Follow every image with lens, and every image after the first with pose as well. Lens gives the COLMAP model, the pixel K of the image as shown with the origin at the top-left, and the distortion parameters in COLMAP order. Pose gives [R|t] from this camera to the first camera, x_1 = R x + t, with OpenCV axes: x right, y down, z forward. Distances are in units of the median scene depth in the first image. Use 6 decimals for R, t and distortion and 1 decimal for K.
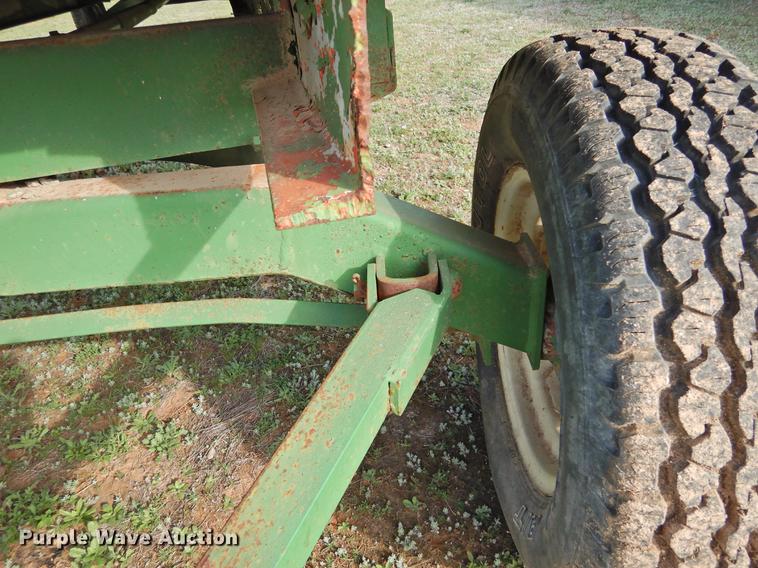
lens RADIAL K [[541.0, 0, 373.0], [0, 541.0, 282.7], [0, 0, 1]] dist [0.019073, -0.015193]
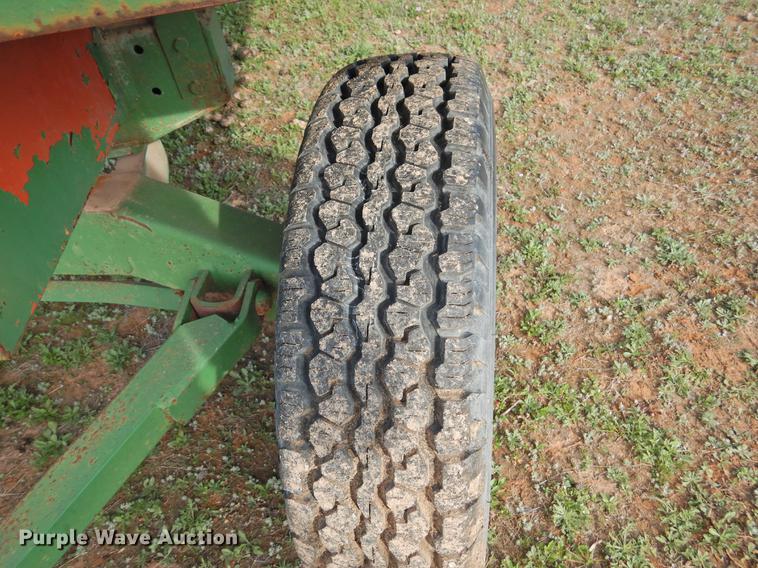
lens RADIAL K [[541.0, 0, 379.4], [0, 541.0, 278.7], [0, 0, 1]] dist [0.019073, -0.015193]
pose [[0.991415, 0.071306, -0.109600, 0.712089], [-0.040226, 0.963893, 0.263232, -0.491827], [0.124413, -0.256564, 0.958487, -0.036208]]
